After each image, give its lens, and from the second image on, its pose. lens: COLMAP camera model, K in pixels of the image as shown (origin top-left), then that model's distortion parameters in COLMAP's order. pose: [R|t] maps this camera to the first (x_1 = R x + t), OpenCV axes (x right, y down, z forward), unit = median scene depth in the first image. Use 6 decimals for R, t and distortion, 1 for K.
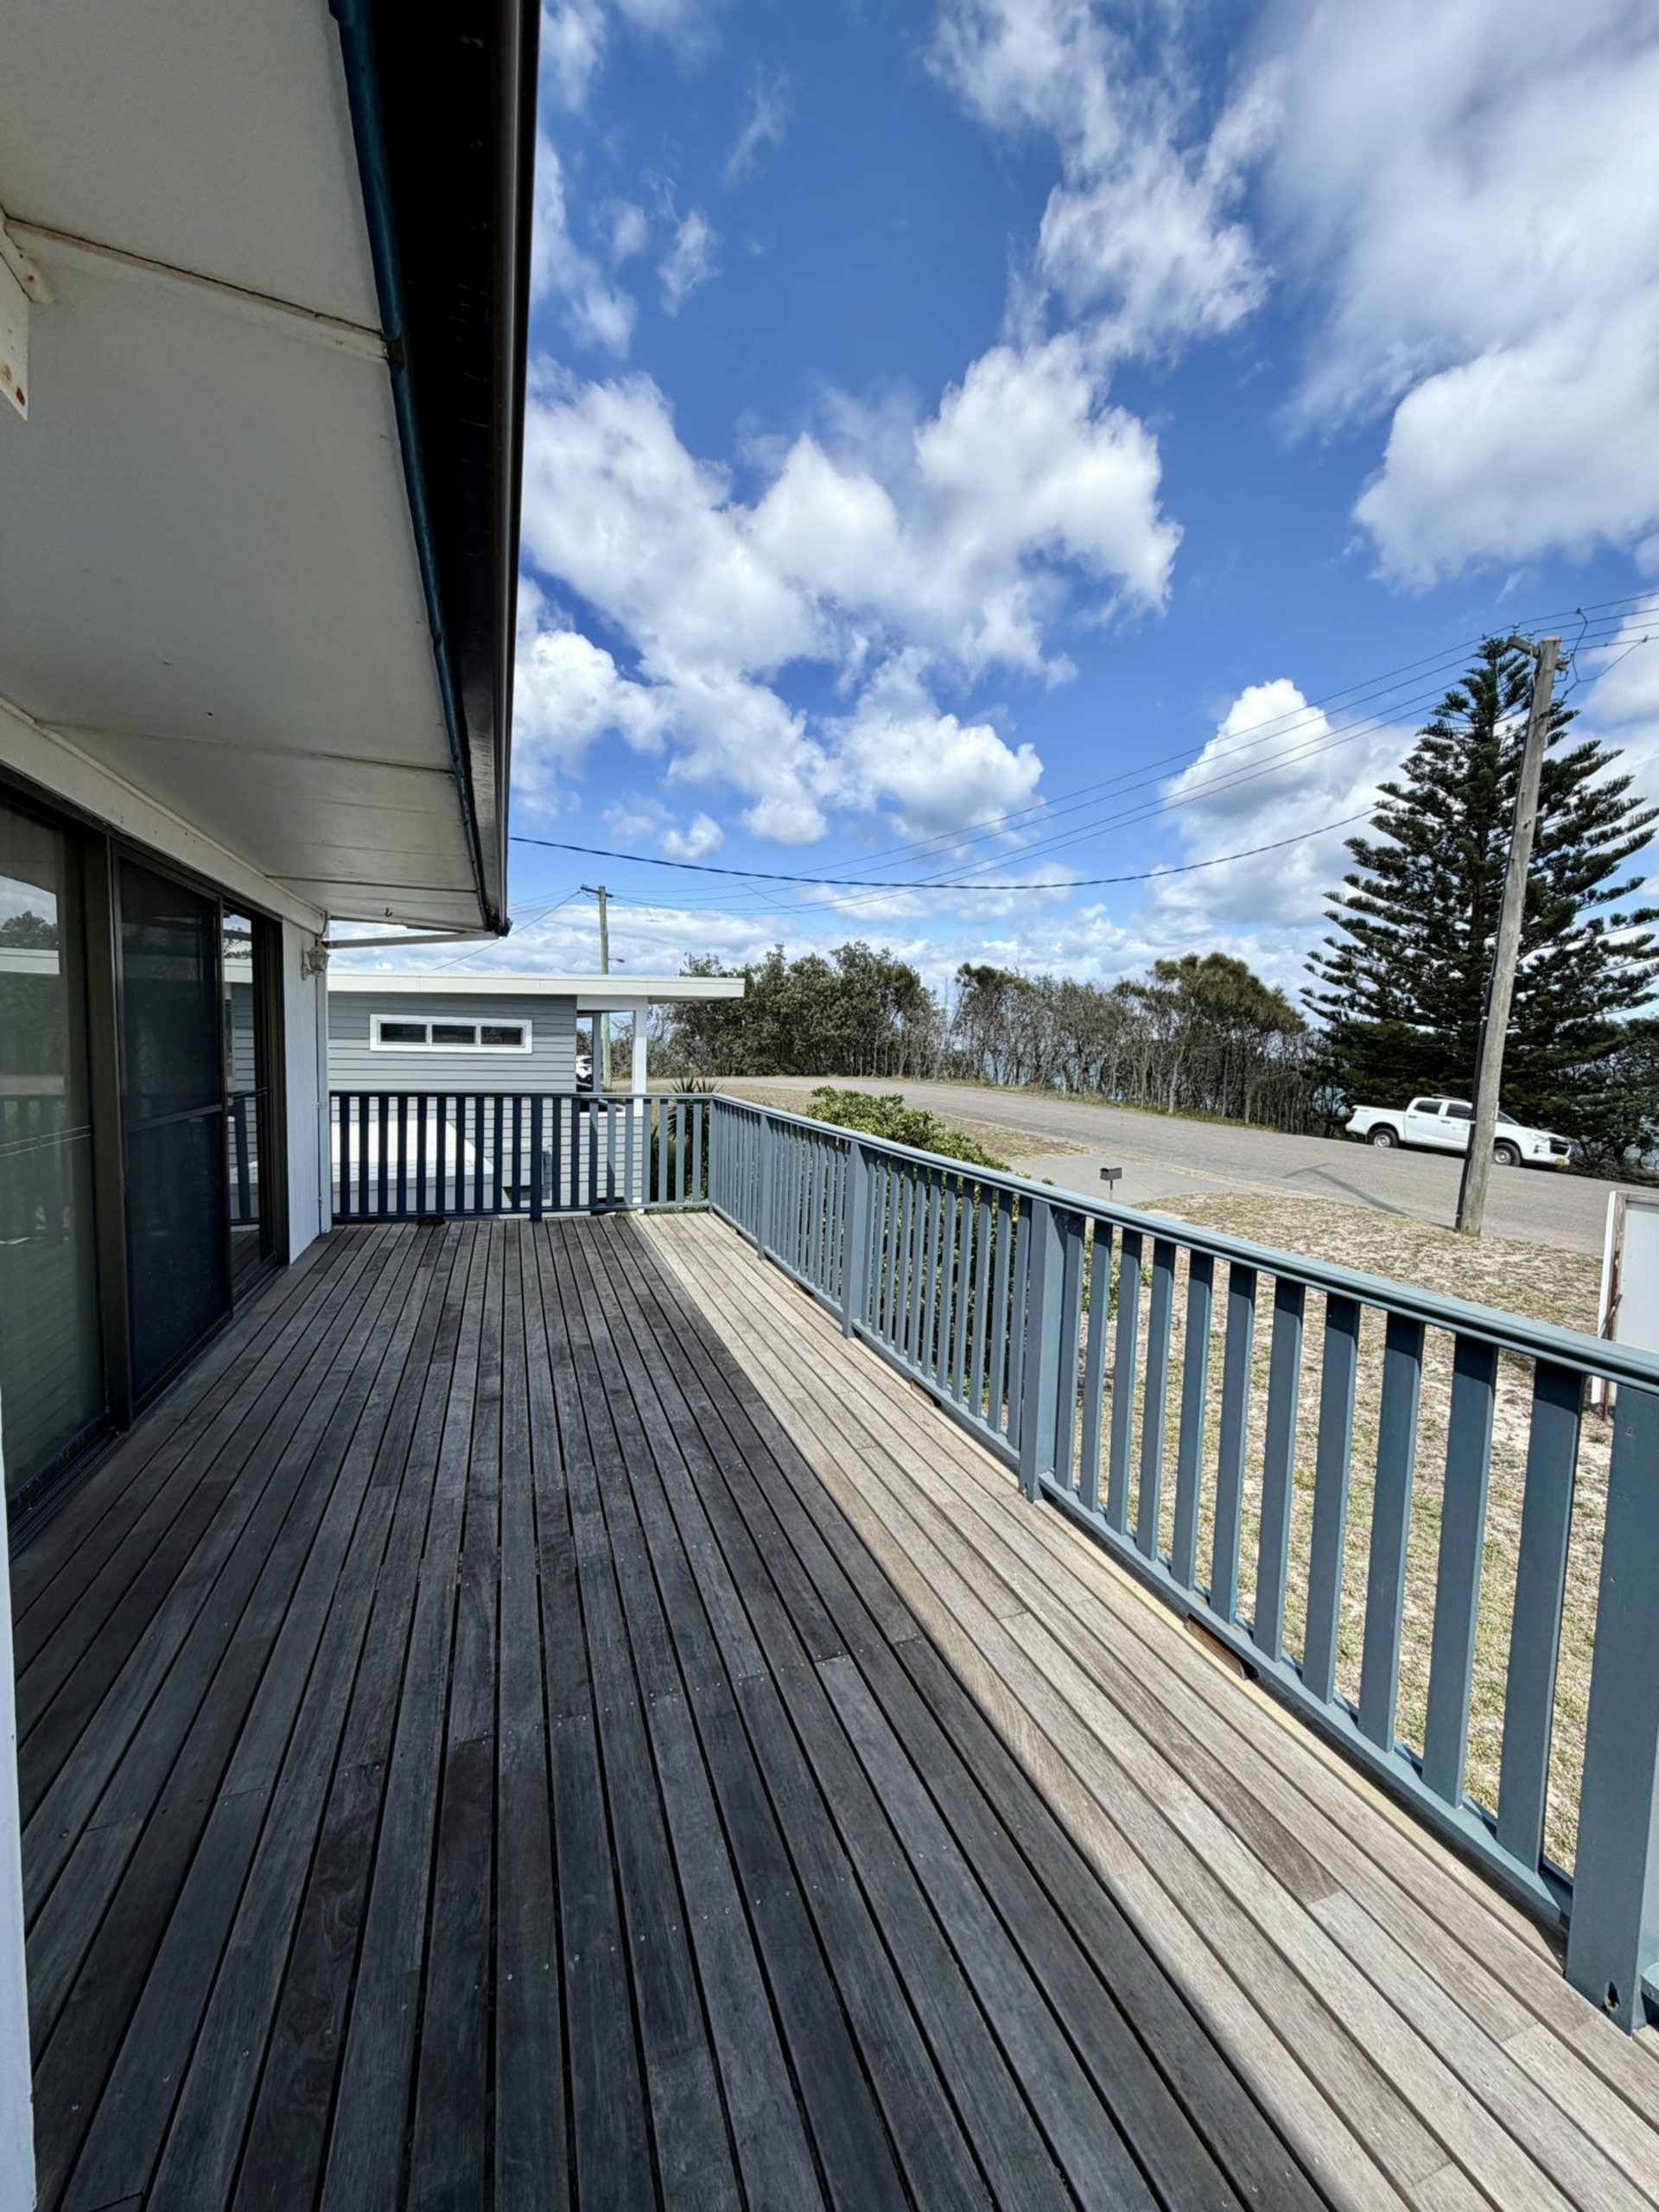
lens RADIAL K [[880.4, 0, 828.0], [0, 880.4, 1099.1], [0, 0, 1]] dist [-0.001259, 0.000500]
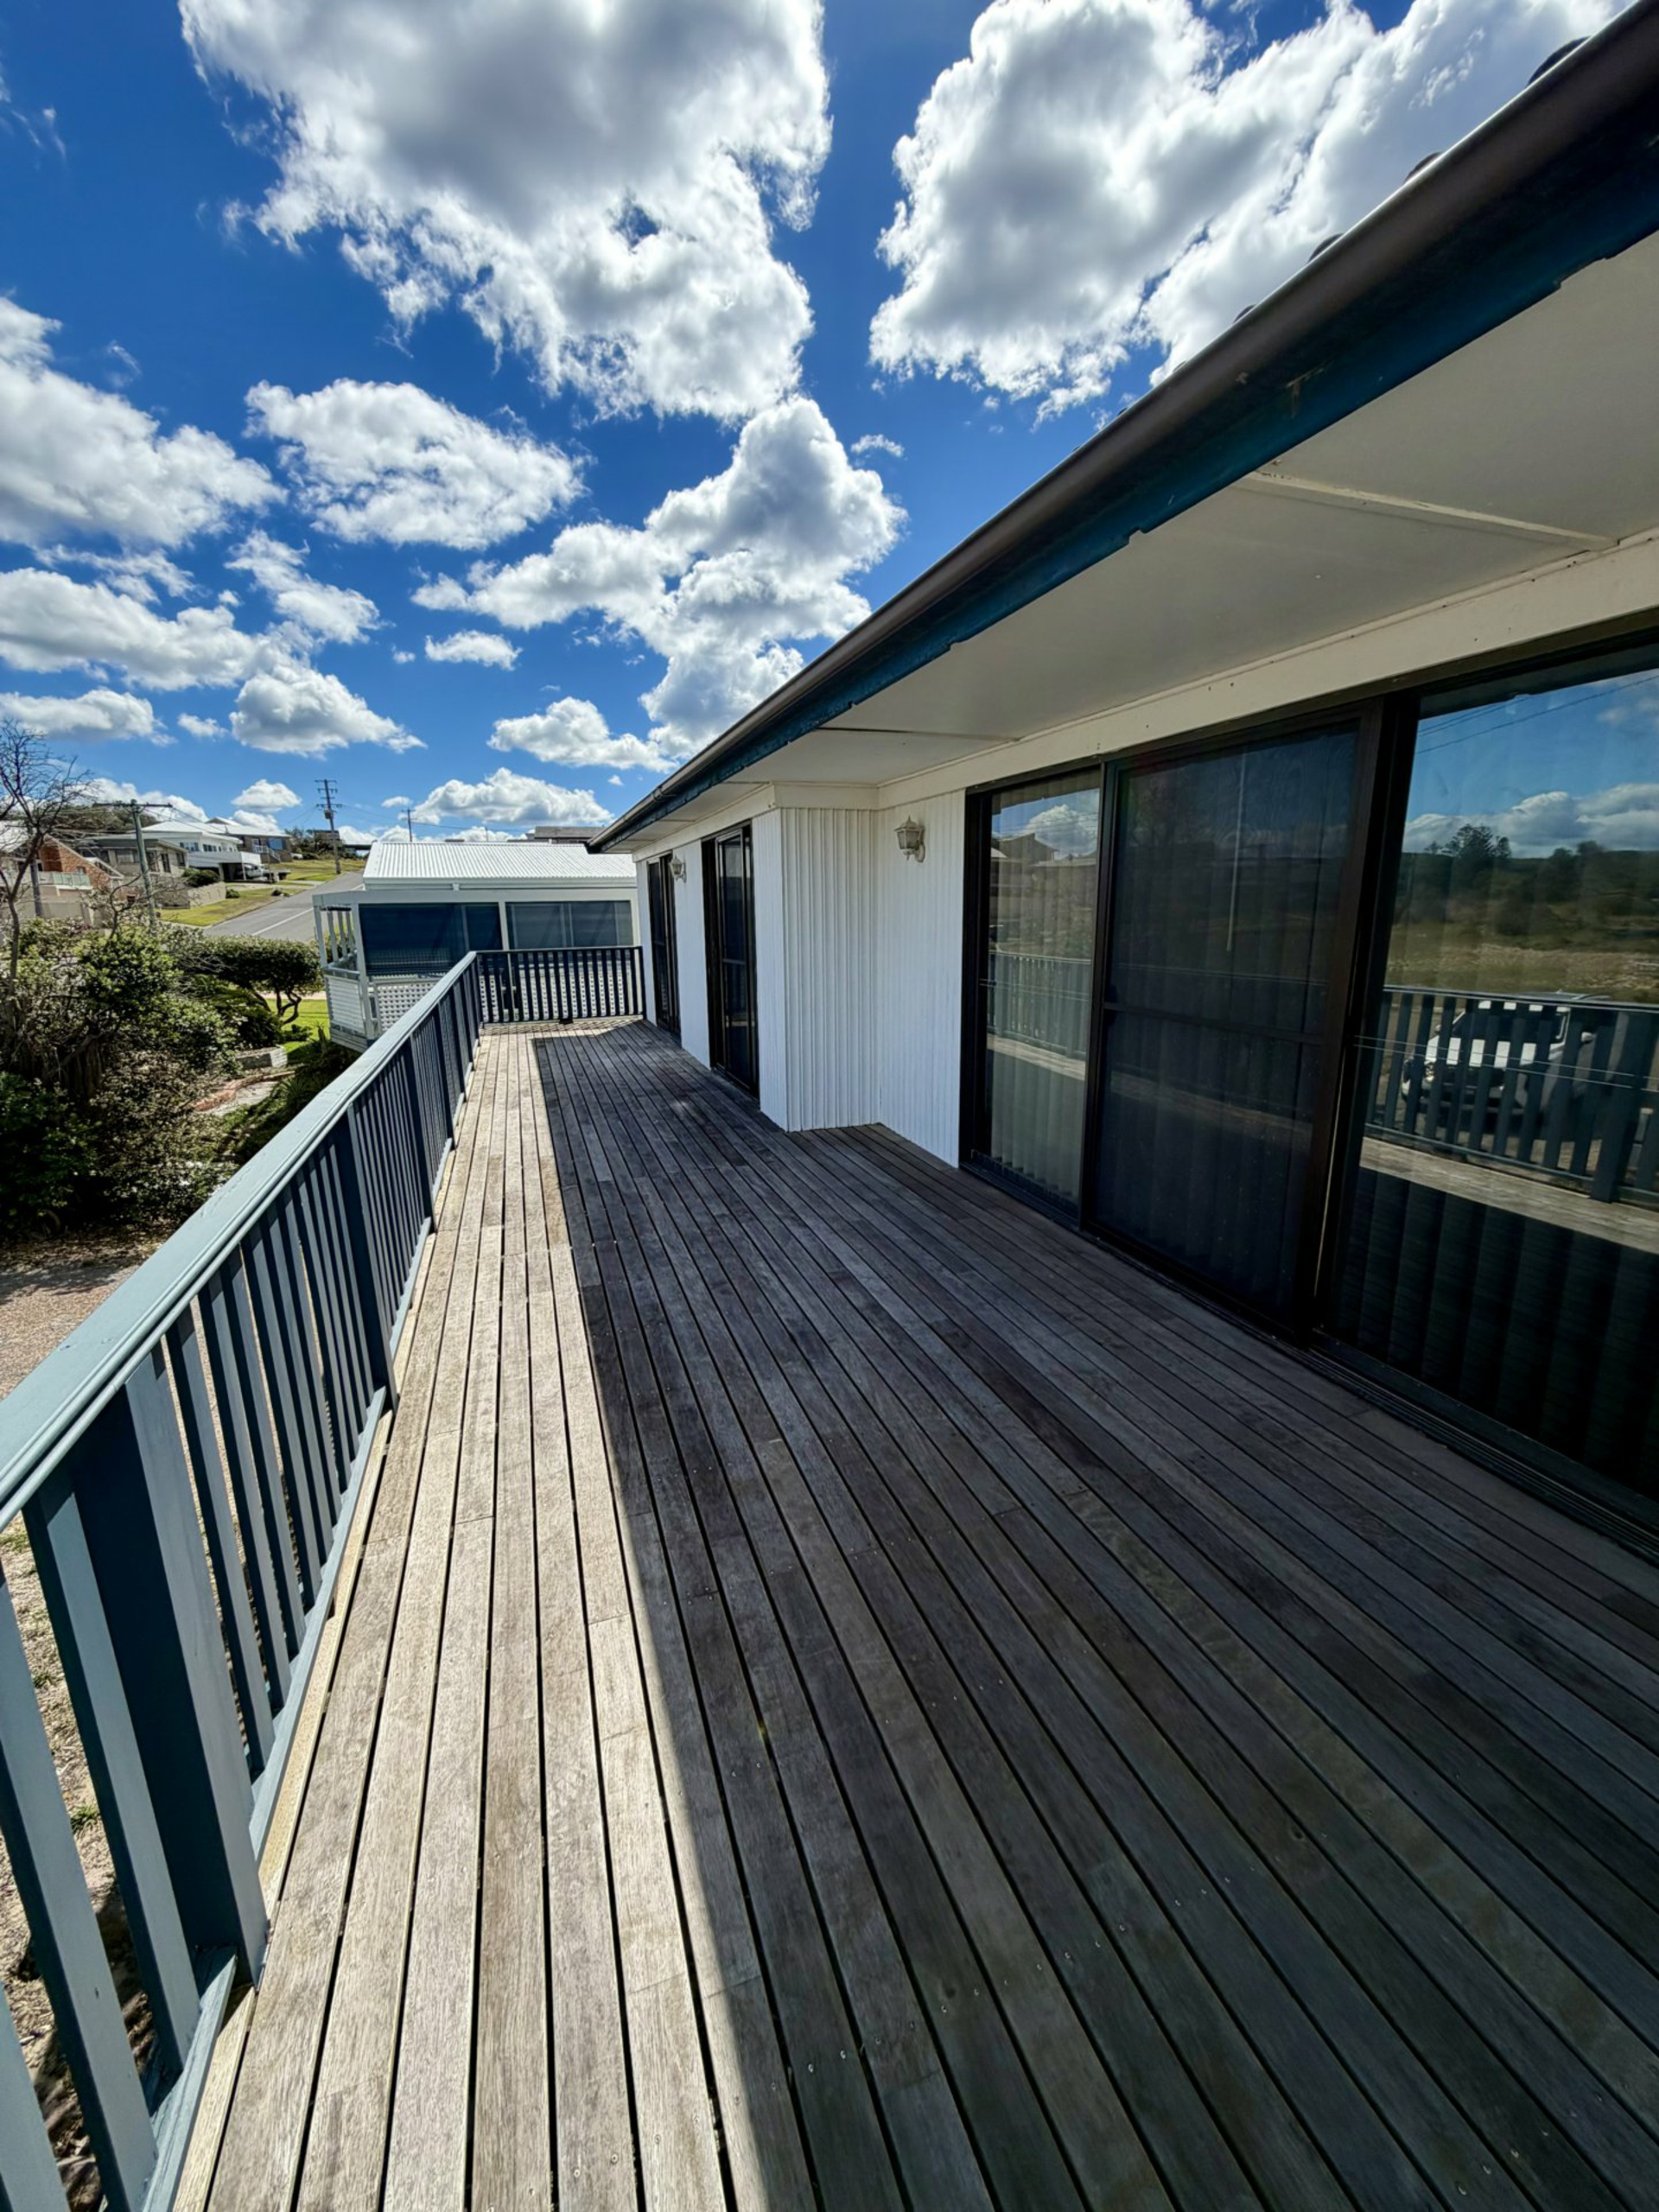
lens RADIAL K [[880.4, 0, 828.0], [0, 880.4, 1099.1], [0, 0, 1]] dist [-0.001259, 0.000500]
pose [[-0.999895, -0.010687, 0.009828, -0.394327], [-0.007525, 0.960365, 0.278646, -0.163060], [-0.012416, 0.278542, -0.960344, 2.041288]]
